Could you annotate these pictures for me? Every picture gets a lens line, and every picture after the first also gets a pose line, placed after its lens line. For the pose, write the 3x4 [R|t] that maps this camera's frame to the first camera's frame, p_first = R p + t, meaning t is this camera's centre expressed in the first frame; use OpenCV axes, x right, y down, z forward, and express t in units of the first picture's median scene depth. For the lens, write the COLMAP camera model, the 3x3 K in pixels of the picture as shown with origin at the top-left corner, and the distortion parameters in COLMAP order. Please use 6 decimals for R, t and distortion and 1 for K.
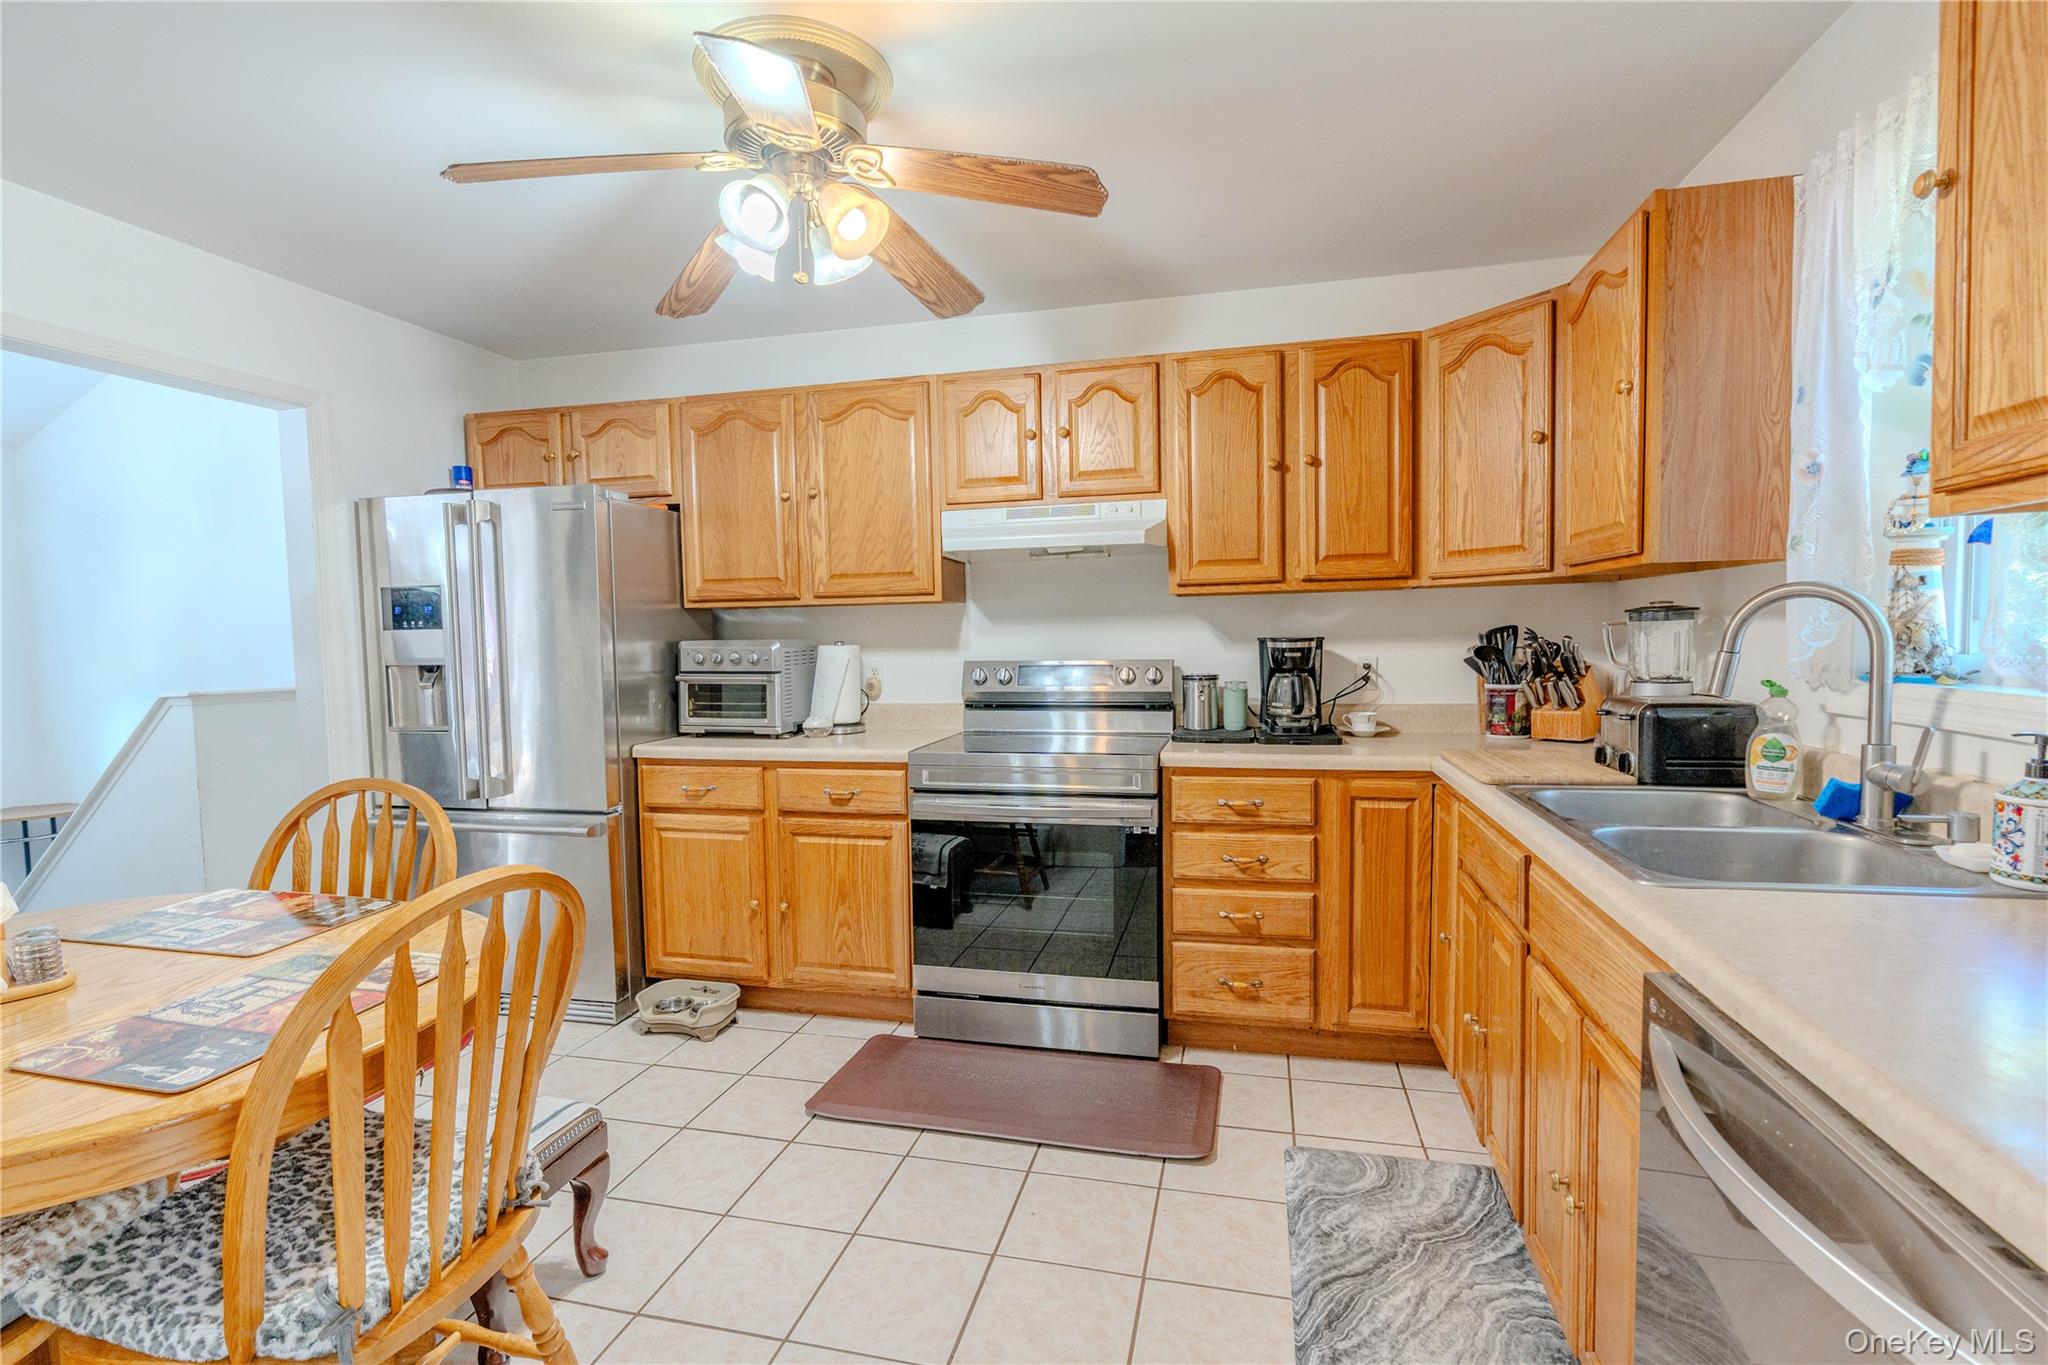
lens RADIAL K [[935.8, 0, 1027.7], [0, 935.8, 686.9], [0, 0, 1]] dist [-0.008212, 0.001467]
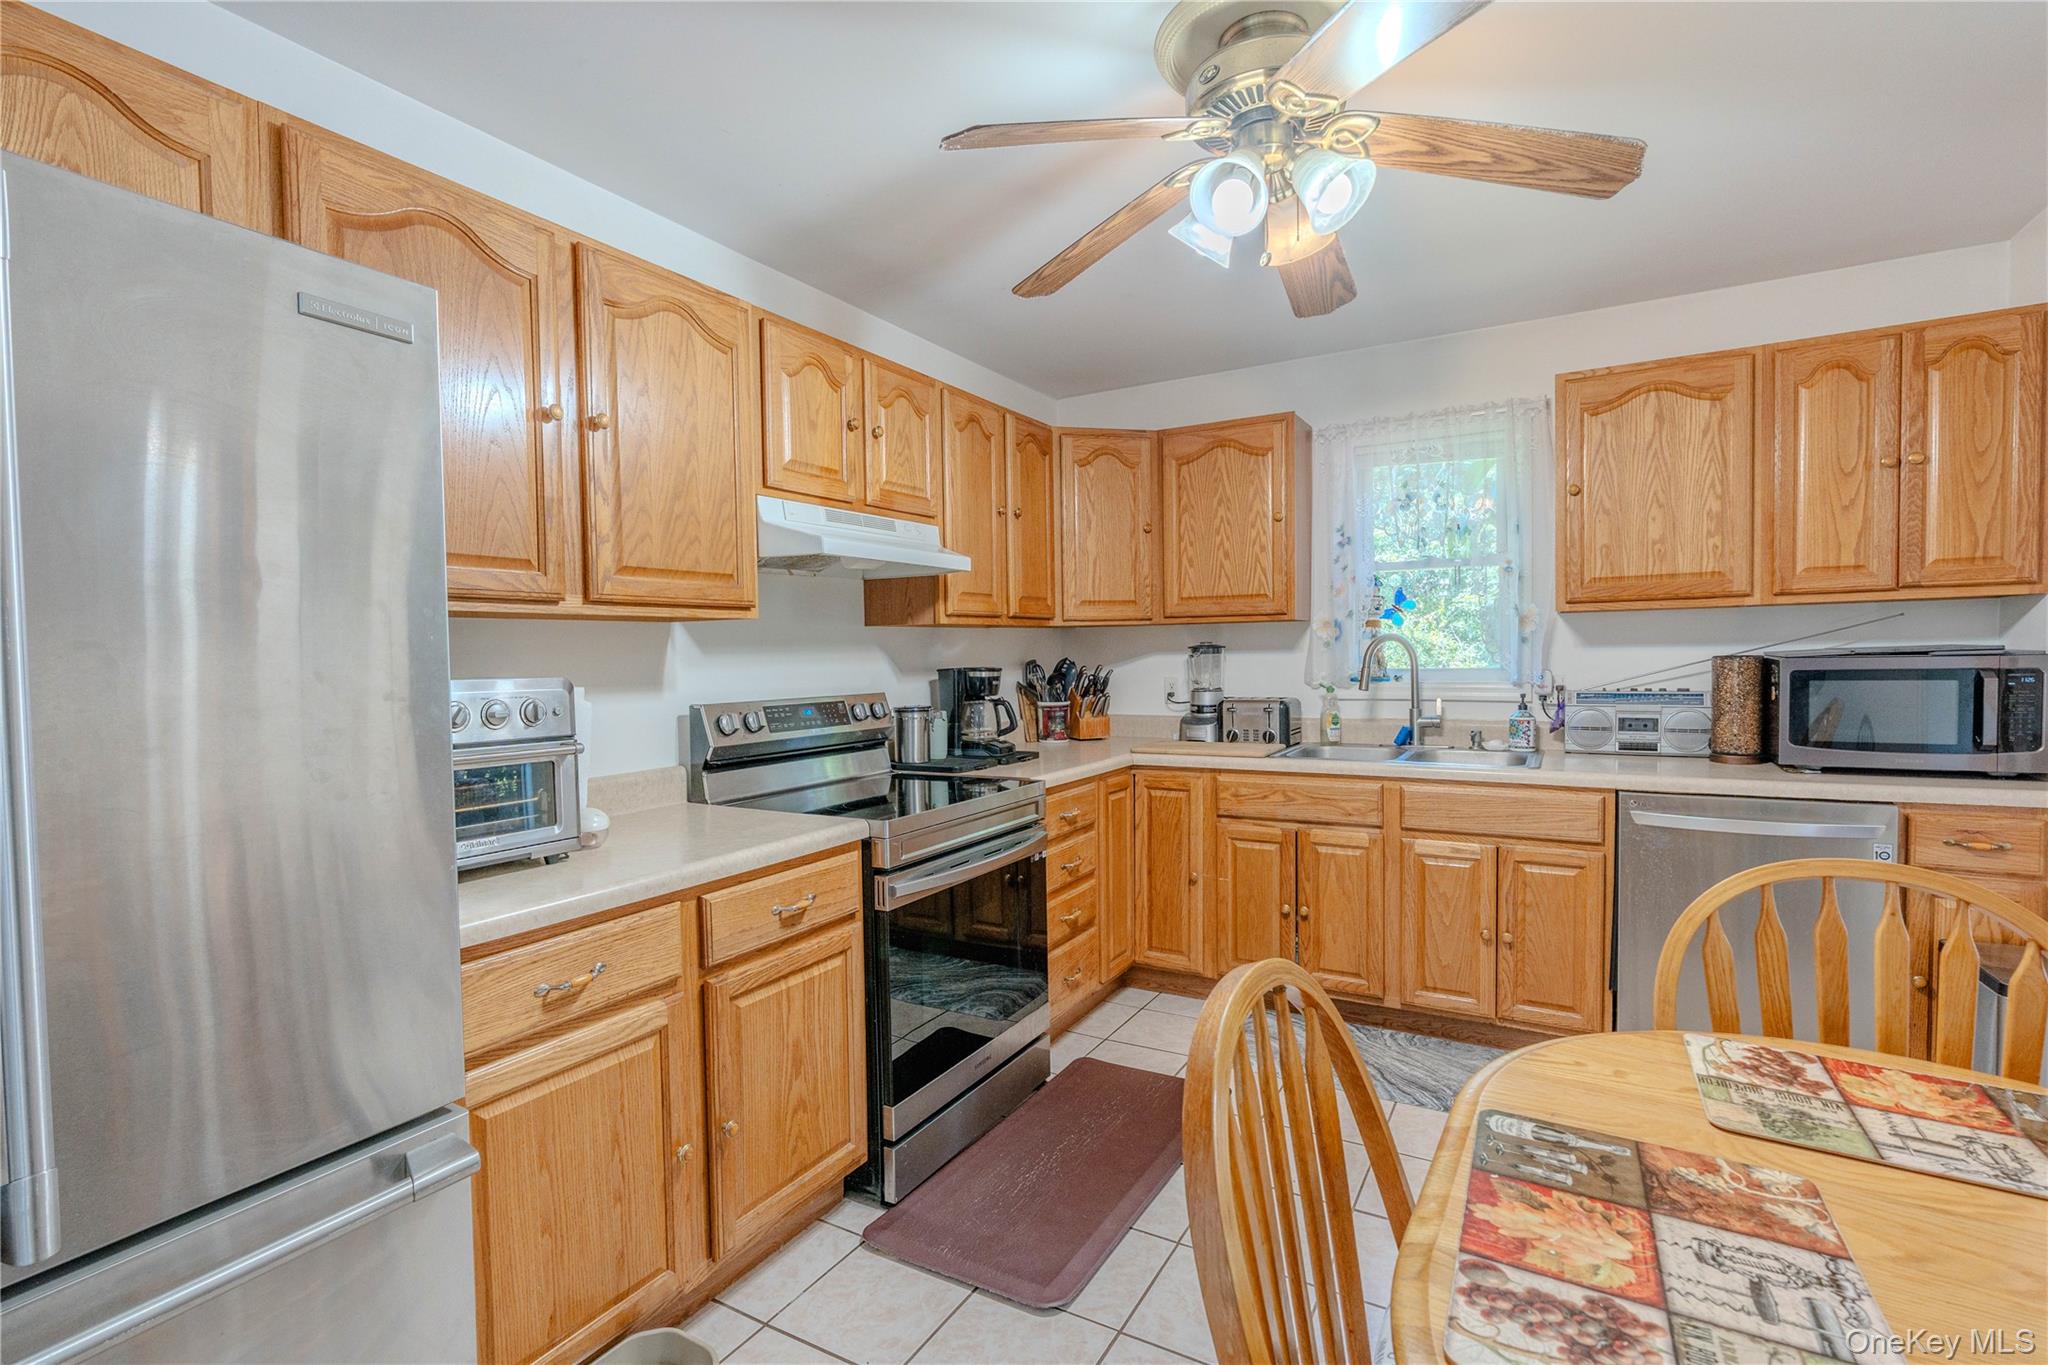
lens RADIAL K [[935.8, 0, 1027.7], [0, 935.8, 686.9], [0, 0, 1]] dist [-0.008212, 0.001467]
pose [[0.292612, -0.021800, 0.955983, -0.766460], [0.069131, 0.997606, 0.001589, -0.028876], [-0.953729, 0.065623, 0.293418, 0.638395]]
